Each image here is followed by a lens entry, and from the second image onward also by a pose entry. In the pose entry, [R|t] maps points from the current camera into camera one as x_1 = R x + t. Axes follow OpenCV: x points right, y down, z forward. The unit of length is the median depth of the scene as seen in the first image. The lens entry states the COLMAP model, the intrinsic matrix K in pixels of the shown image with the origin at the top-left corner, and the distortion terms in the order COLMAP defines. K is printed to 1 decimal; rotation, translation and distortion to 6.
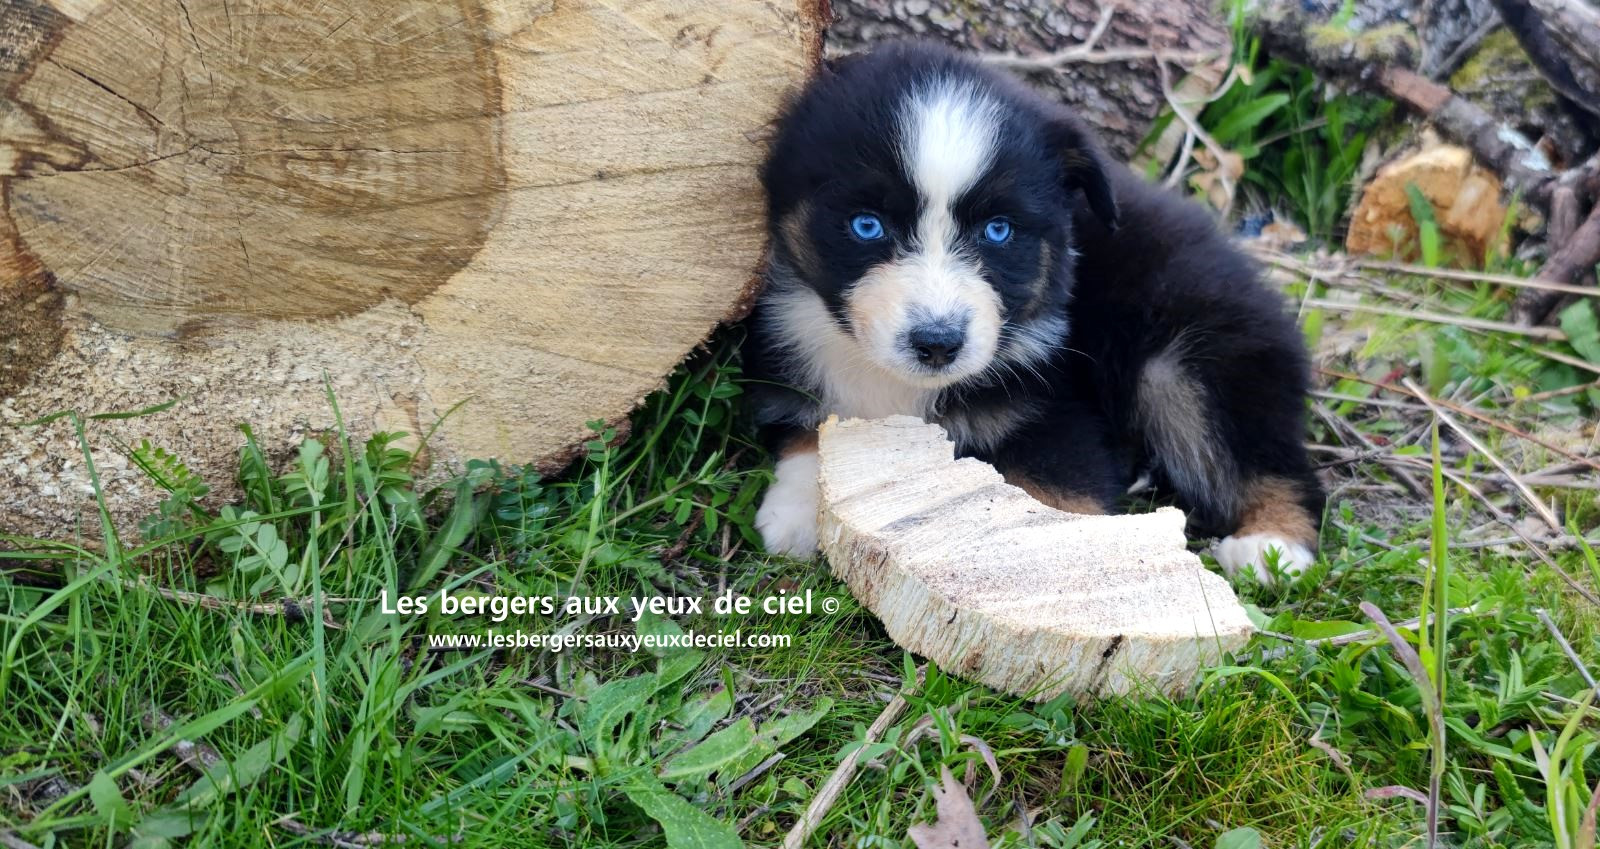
lens RADIAL K [[1431.3, 0, 933.8], [0, 1431.3, 405.0], [0, 0, 1]] dist [0.017926, -0.014198]
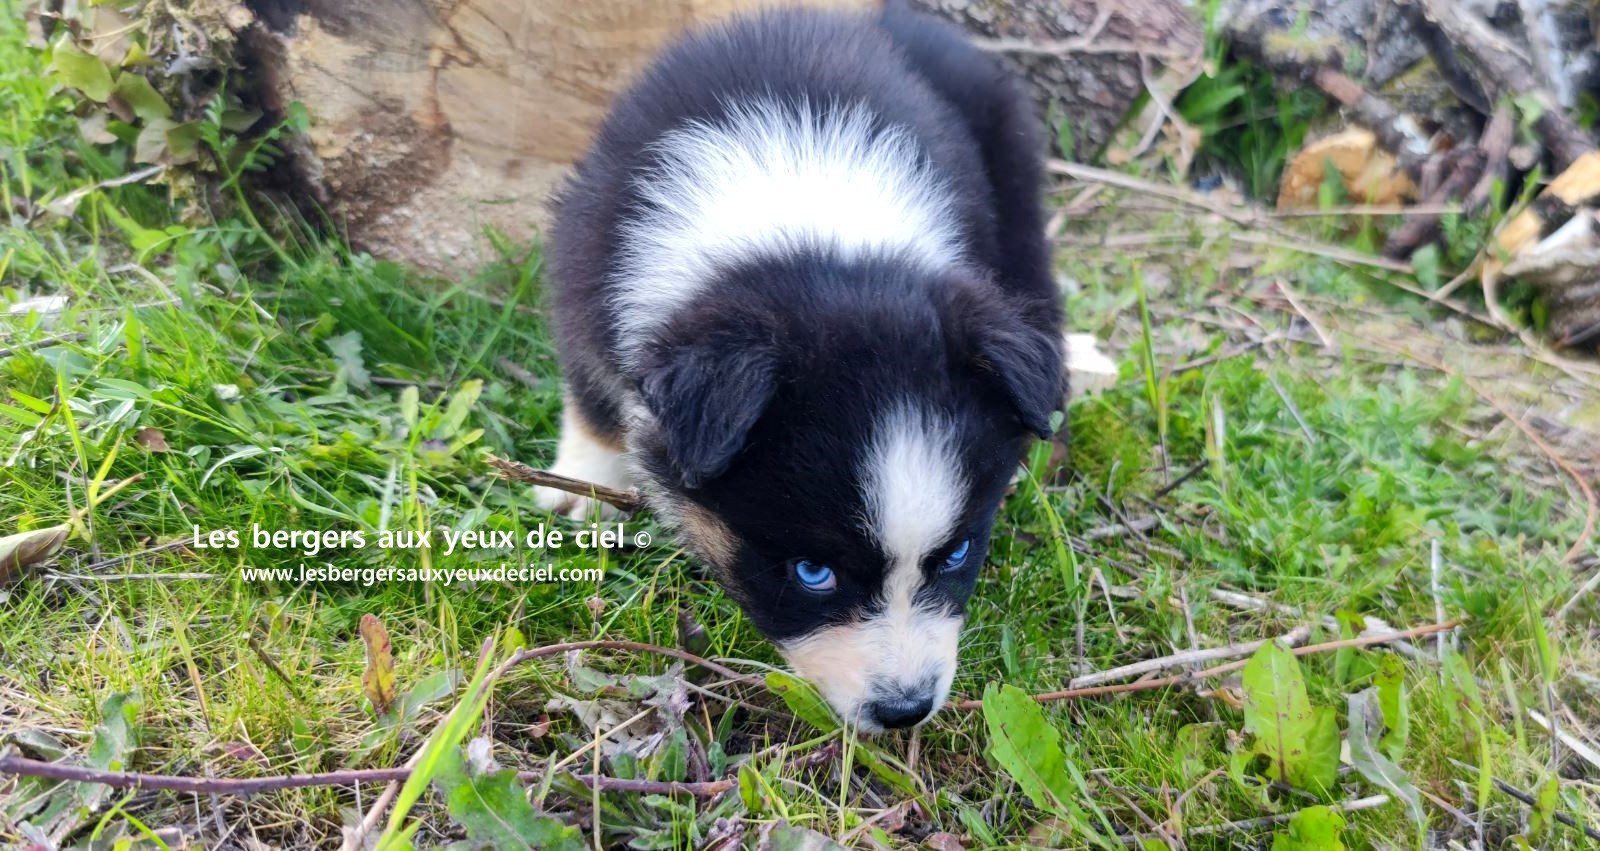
lens RADIAL K [[1431.3, 0, 875.7], [0, 1431.3, 438.2], [0, 0, 1]] dist [0.017926, -0.014198]
pose [[0.995057, 0.072169, -0.068209, 0.060213], [-0.070654, 0.997203, 0.024371, 0.189310], [0.069777, -0.019431, 0.997373, -0.658471]]
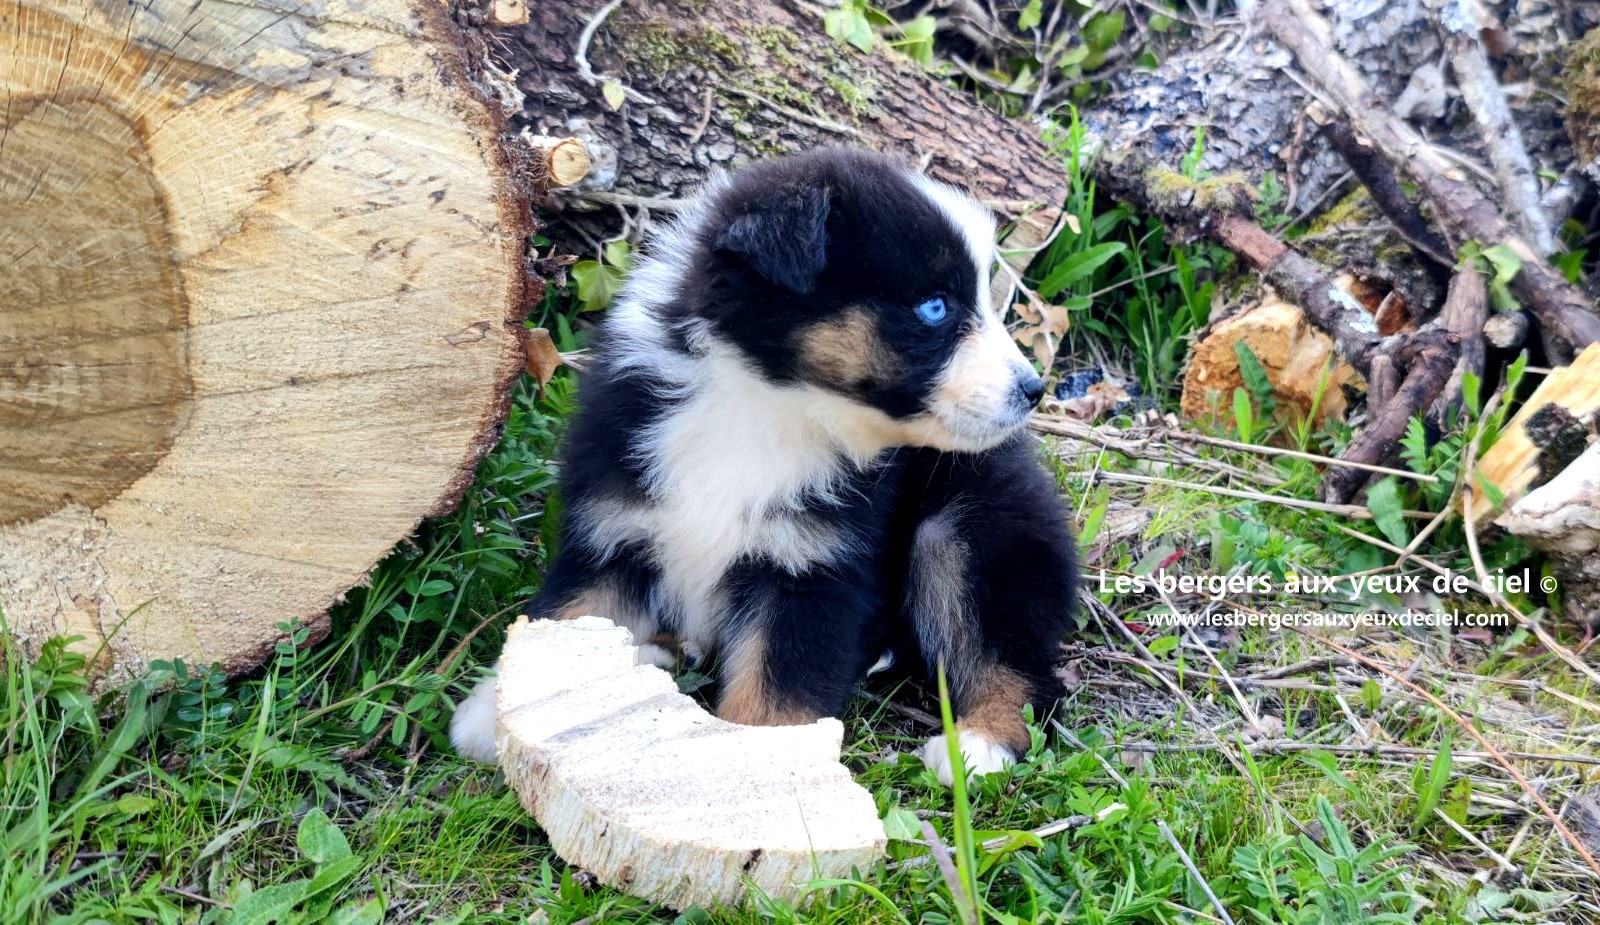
lens RADIAL K [[1713.7, 0, 928.2], [0, 1713.7, 382.9], [0, 0, 1]] dist [0.014191, 0.000000]
pose [[0.999650, 0.011492, 0.023838, 0.193737], [-0.009464, 0.996462, -0.083509, -0.061862], [-0.024713, 0.083254, 0.996222, -0.233864]]
